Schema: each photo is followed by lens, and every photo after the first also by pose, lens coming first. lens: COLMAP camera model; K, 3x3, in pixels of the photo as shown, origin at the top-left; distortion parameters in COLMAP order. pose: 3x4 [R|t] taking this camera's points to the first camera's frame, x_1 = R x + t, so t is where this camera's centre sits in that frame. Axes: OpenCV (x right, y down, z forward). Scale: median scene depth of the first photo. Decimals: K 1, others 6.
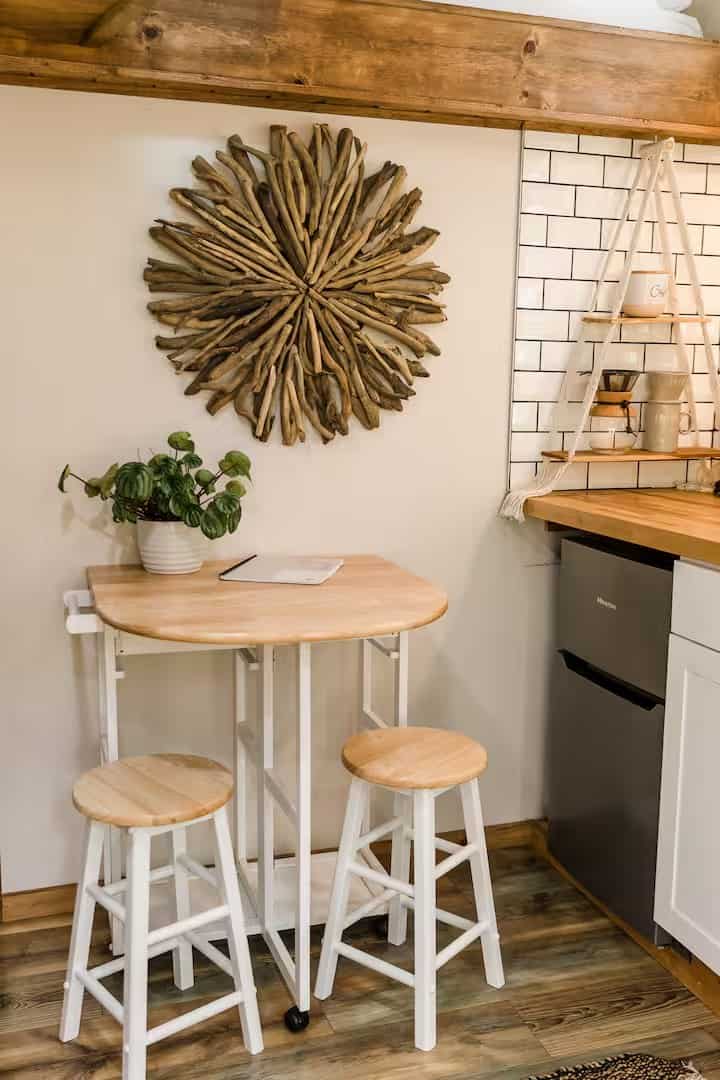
lens RADIAL K [[1032.3, 0, 353.9], [0, 1032.3, 528.8], [0, 0, 1]] dist [0.002082, -0.002134]
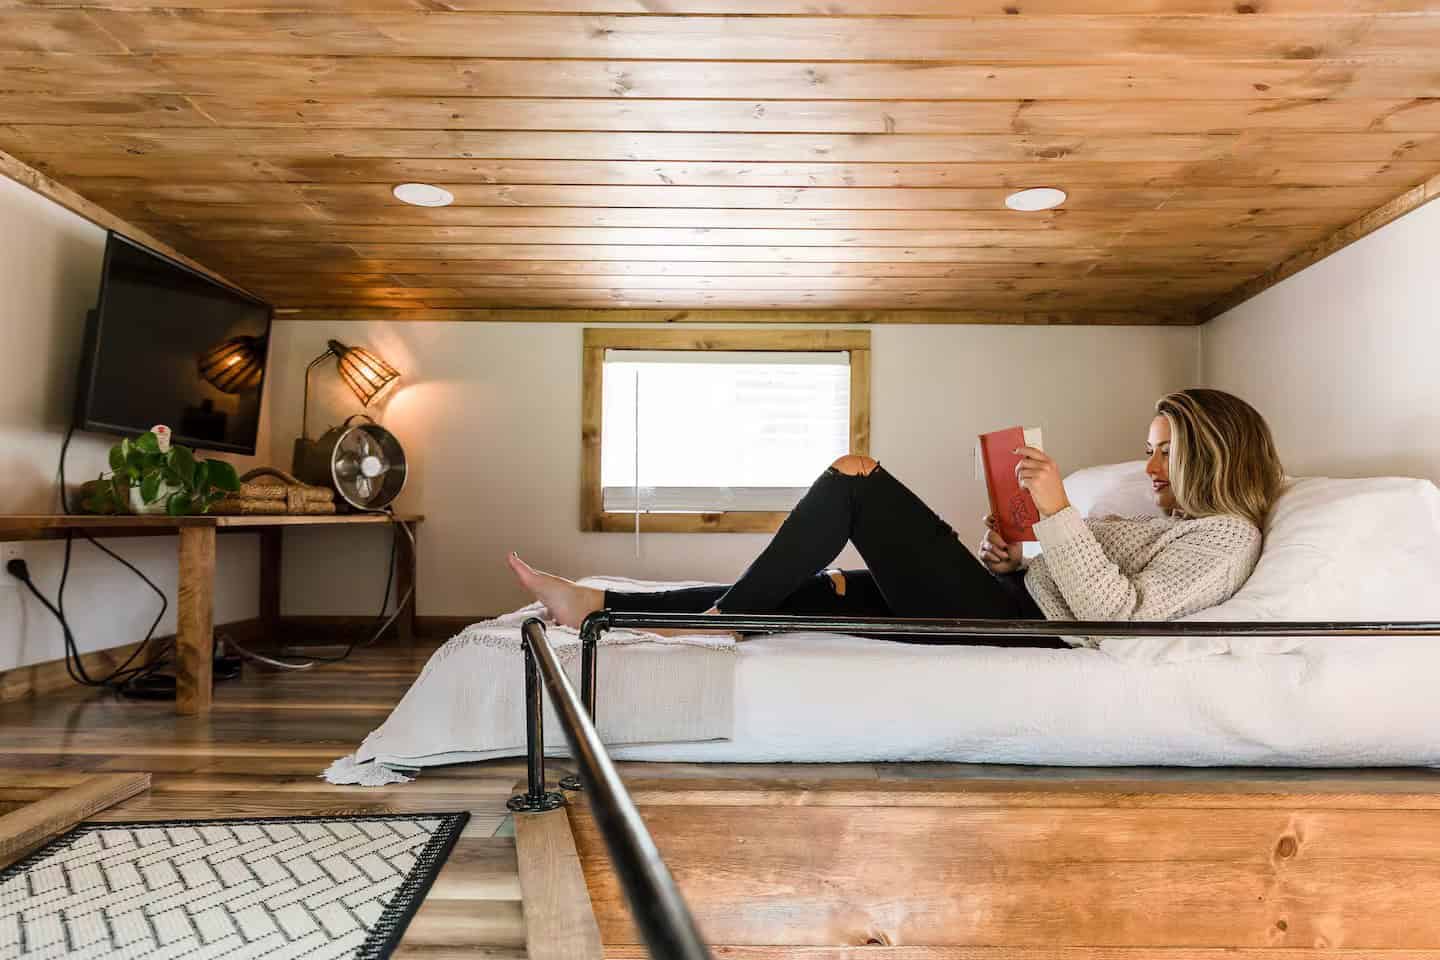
lens RADIAL K [[950.7, 0, 724.1], [0, 950.7, 455.1], [0, 0, 1]] dist [0.003743, 0.001234]
pose [[0.949834, -0.012766, -0.312493, 0.040139], [-0.040753, 0.985596, -0.164134, -0.586242], [0.310087, 0.168635, 0.935632, 0.363970]]
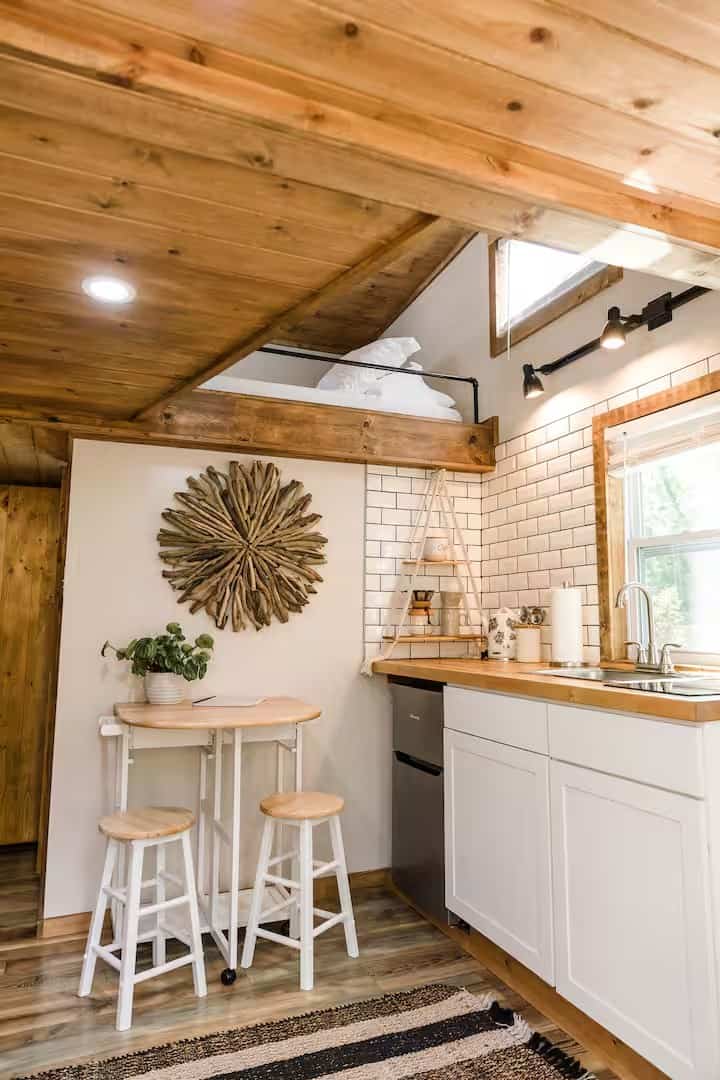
lens RADIAL K [[713.0, 0, 360.0], [0, 713.0, 540.0], [0, 0, 1]] dist [0.003743, 0.001234]
pose [[0.996752, 0.001246, 0.080522, 0.050831], [0.019382, 0.966778, -0.254882, 0.085135], [-0.078164, 0.255615, 0.963614, -0.236395]]
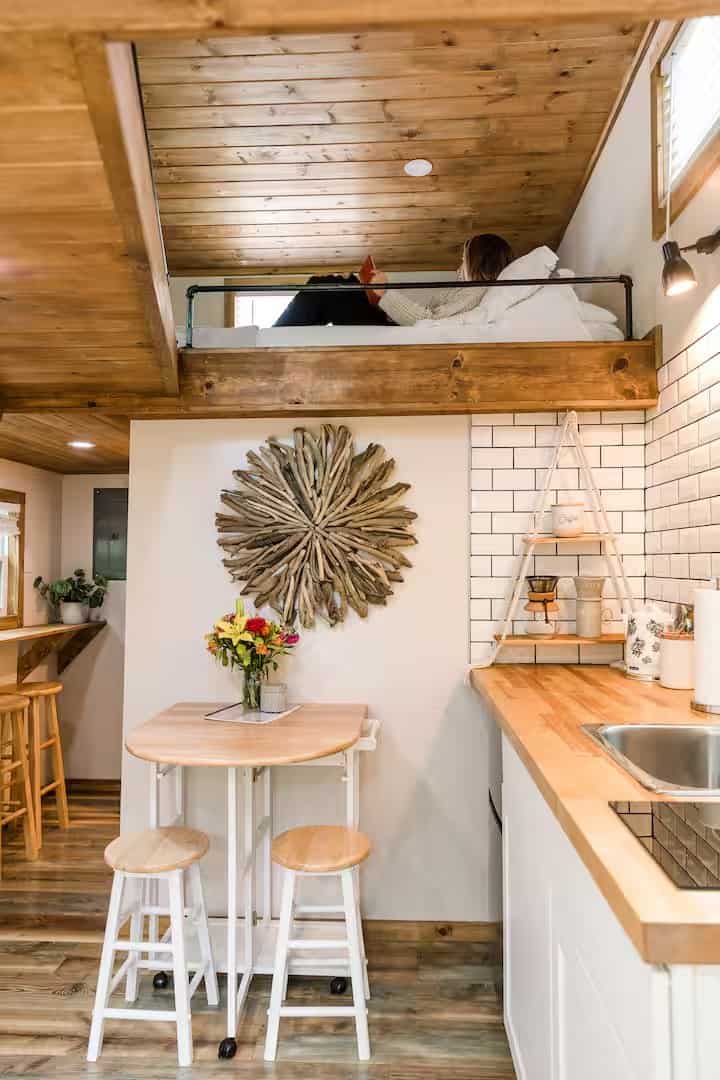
lens RADIAL K [[713.0, 0, 360.0], [0, 713.0, 540.0], [0, 0, 1]] dist [0.003743, 0.001234]
pose [[0.934171, -0.024203, -0.356003, 0.402438], [-0.038804, 0.984889, -0.168784, -0.035681], [0.354708, 0.171488, 0.919116, 0.045567]]
